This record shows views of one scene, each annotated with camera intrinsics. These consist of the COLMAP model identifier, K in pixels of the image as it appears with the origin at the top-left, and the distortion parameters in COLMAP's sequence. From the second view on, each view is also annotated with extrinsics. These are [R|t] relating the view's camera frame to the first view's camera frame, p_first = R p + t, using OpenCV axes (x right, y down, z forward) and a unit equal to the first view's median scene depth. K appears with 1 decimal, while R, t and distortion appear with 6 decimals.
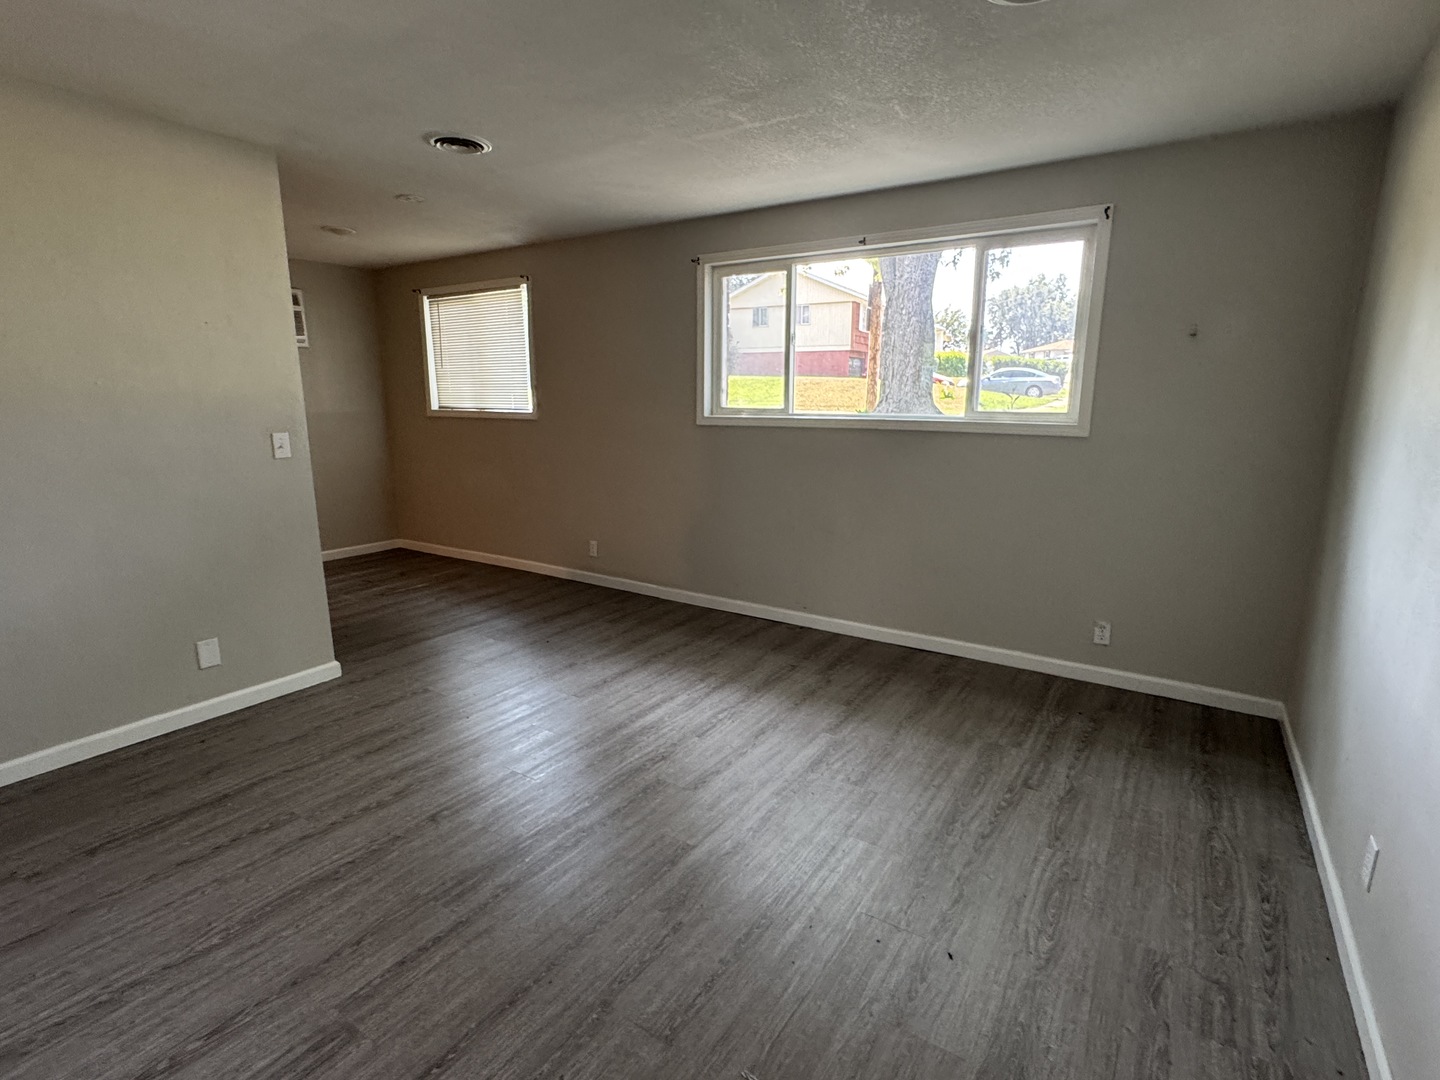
lens RADIAL K [[716.5, 0, 719.4], [0, 716.5, 542.1], [0, 0, 1]] dist [-0.002738, 0.000484]
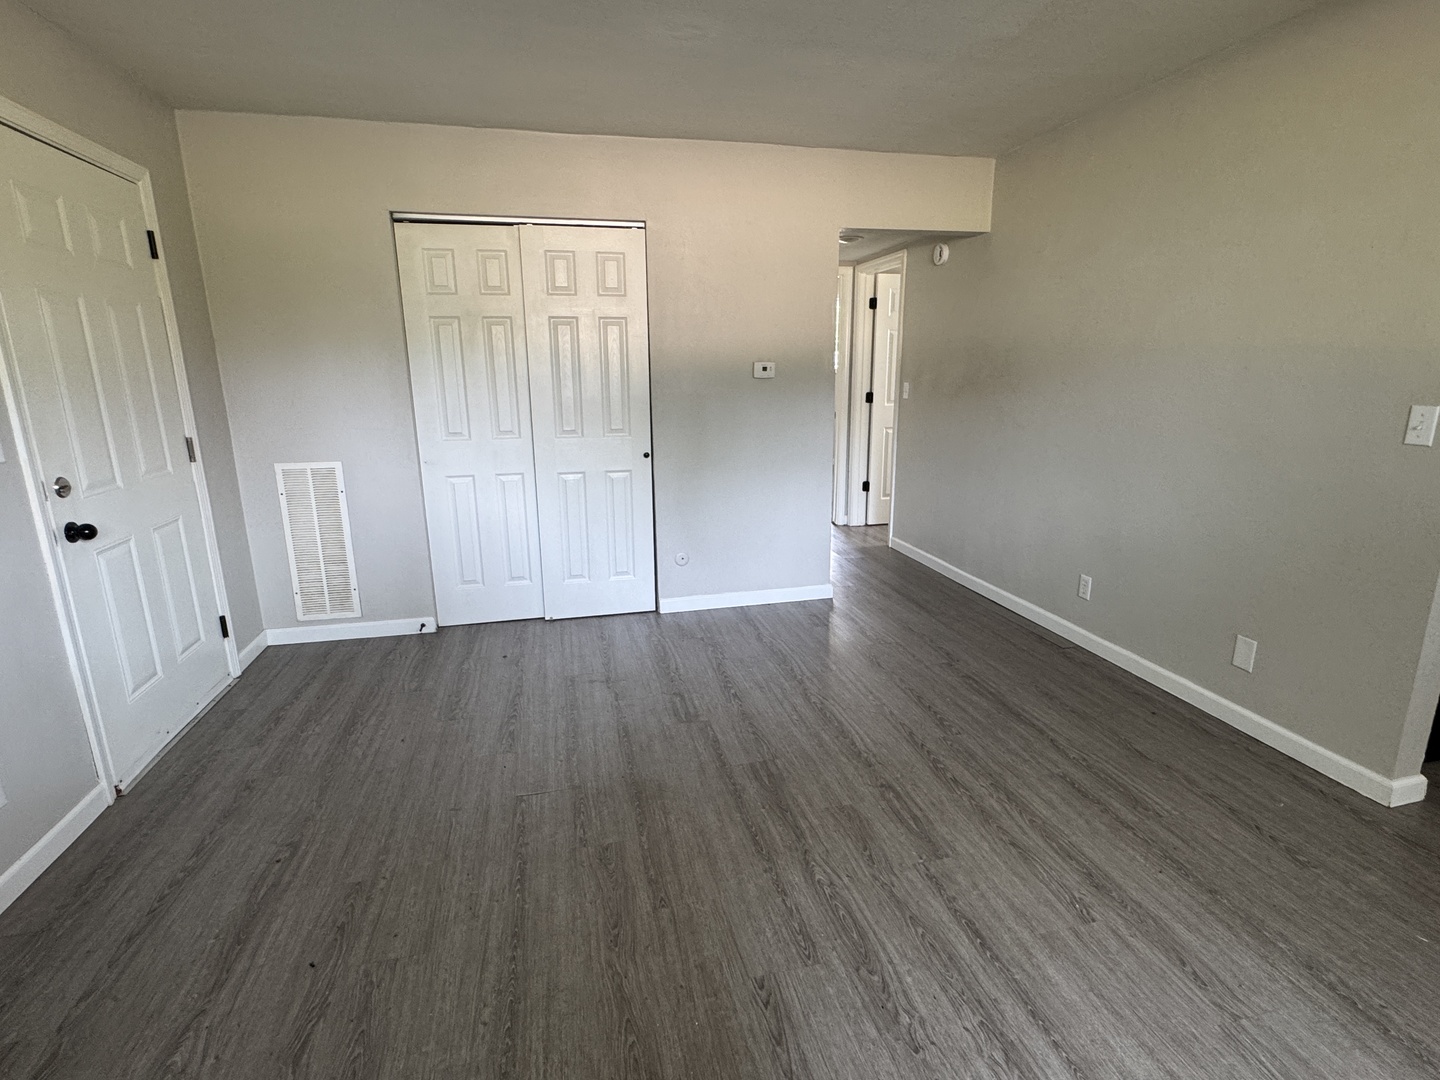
lens RADIAL K [[716.5, 0, 721.4], [0, 716.5, 540.1], [0, 0, 1]] dist [-0.002738, 0.000484]
pose [[-0.685223, 0.177129, -0.706467, 0.300062], [-0.140215, 0.919751, 0.366604, -0.195753], [0.714709, 0.350263, -0.605398, 1.012996]]
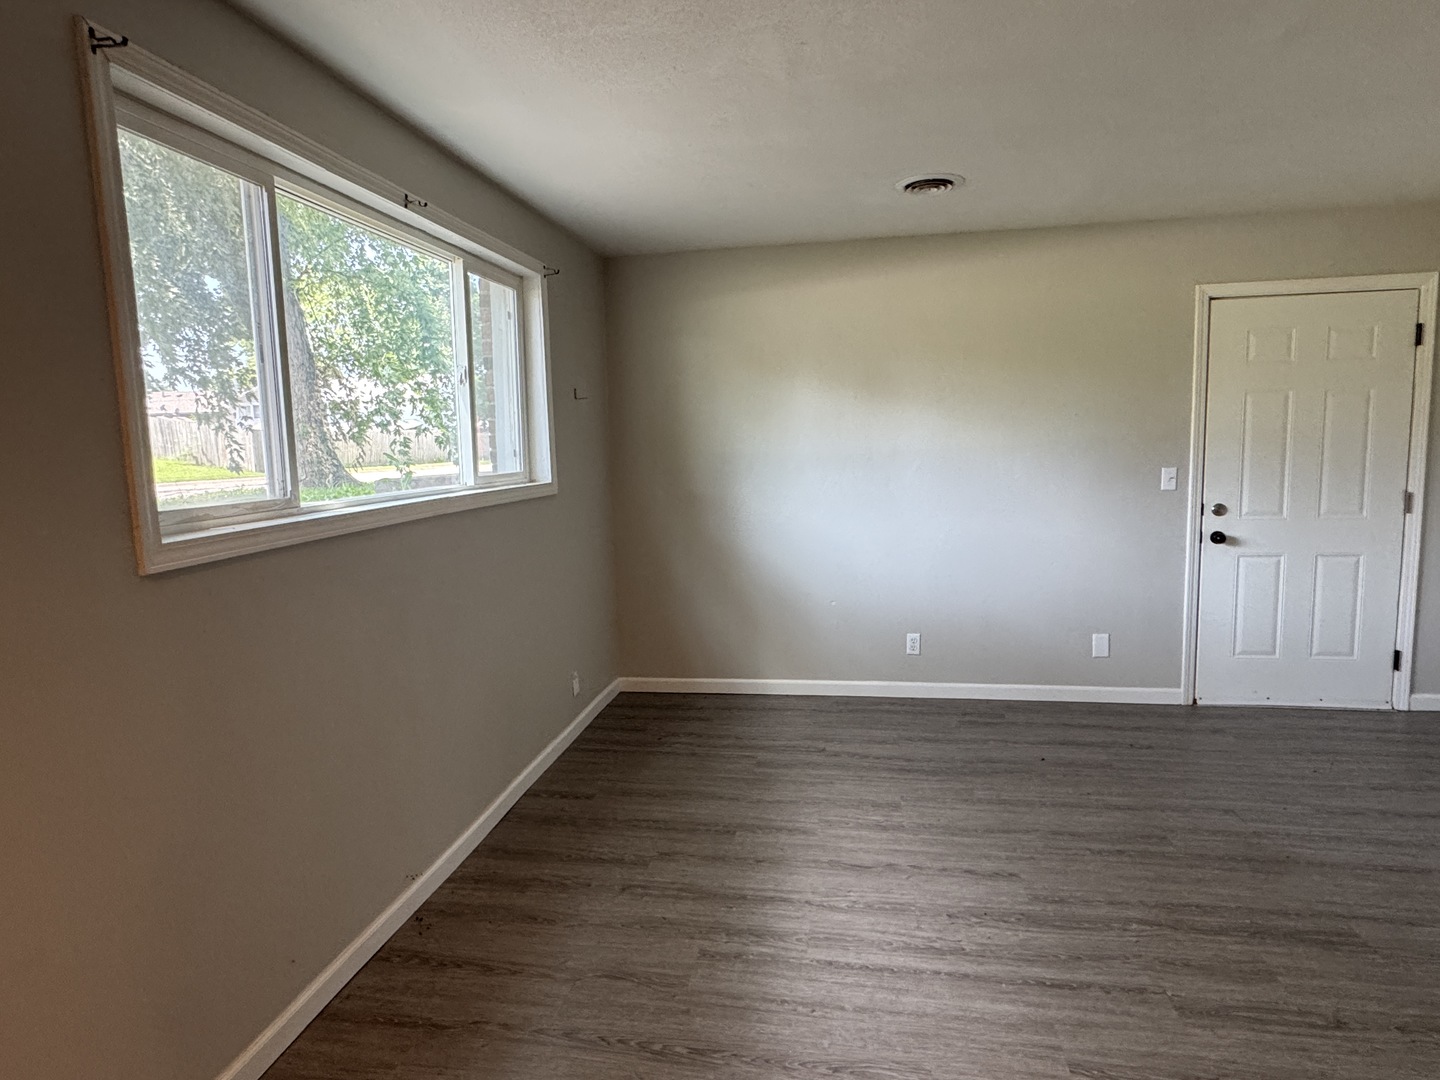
lens RADIAL K [[837.3, 0, 720.6], [0, 837.3, 536.9], [0, 0, 1]] dist [-0.006933, 0.001598]
pose [[-0.404882, -0.101053, 0.908768, -0.661481], [0.209354, 0.957228, 0.199715, -0.290807], [-0.890080, 0.271115, -0.366408, 1.328552]]
